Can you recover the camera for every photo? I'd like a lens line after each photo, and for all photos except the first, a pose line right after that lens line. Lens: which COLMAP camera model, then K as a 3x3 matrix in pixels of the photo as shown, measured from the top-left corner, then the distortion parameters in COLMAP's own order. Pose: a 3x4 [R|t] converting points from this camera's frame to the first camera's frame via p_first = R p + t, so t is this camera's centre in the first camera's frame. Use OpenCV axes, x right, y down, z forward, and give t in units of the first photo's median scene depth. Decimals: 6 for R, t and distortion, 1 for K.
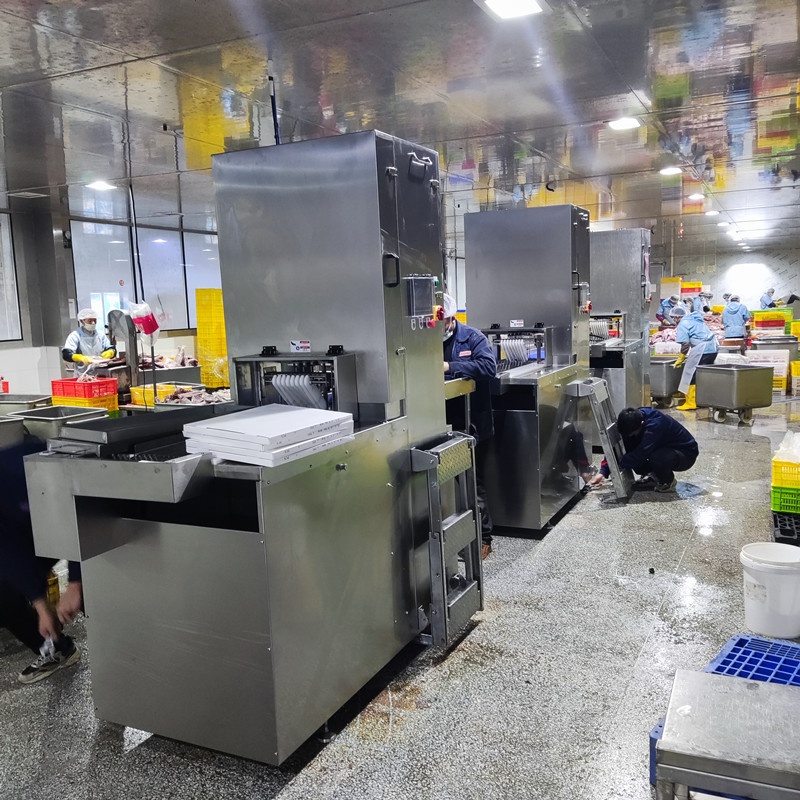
lens RADIAL K [[807.3, 0, 400.1], [0, 807.3, 401.7], [0, 0, 1]] dist [0.058803, 0.000000]
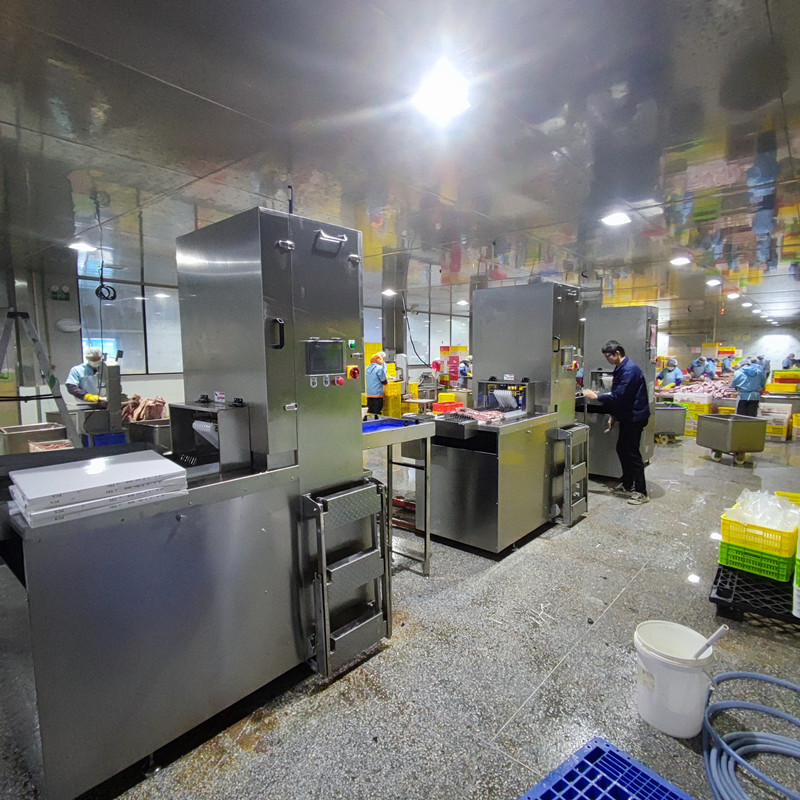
lens RADIAL K [[488.5, 0, 400.3], [0, 488.5, 398.1], [0, 0, 1]] dist [-0.002336, 0.008562]
pose [[0.962671, 0.058089, -0.264366, 0.220838], [-0.064696, 0.997771, -0.016350, -0.050637], [0.262827, 0.032843, 0.964284, 0.274393]]
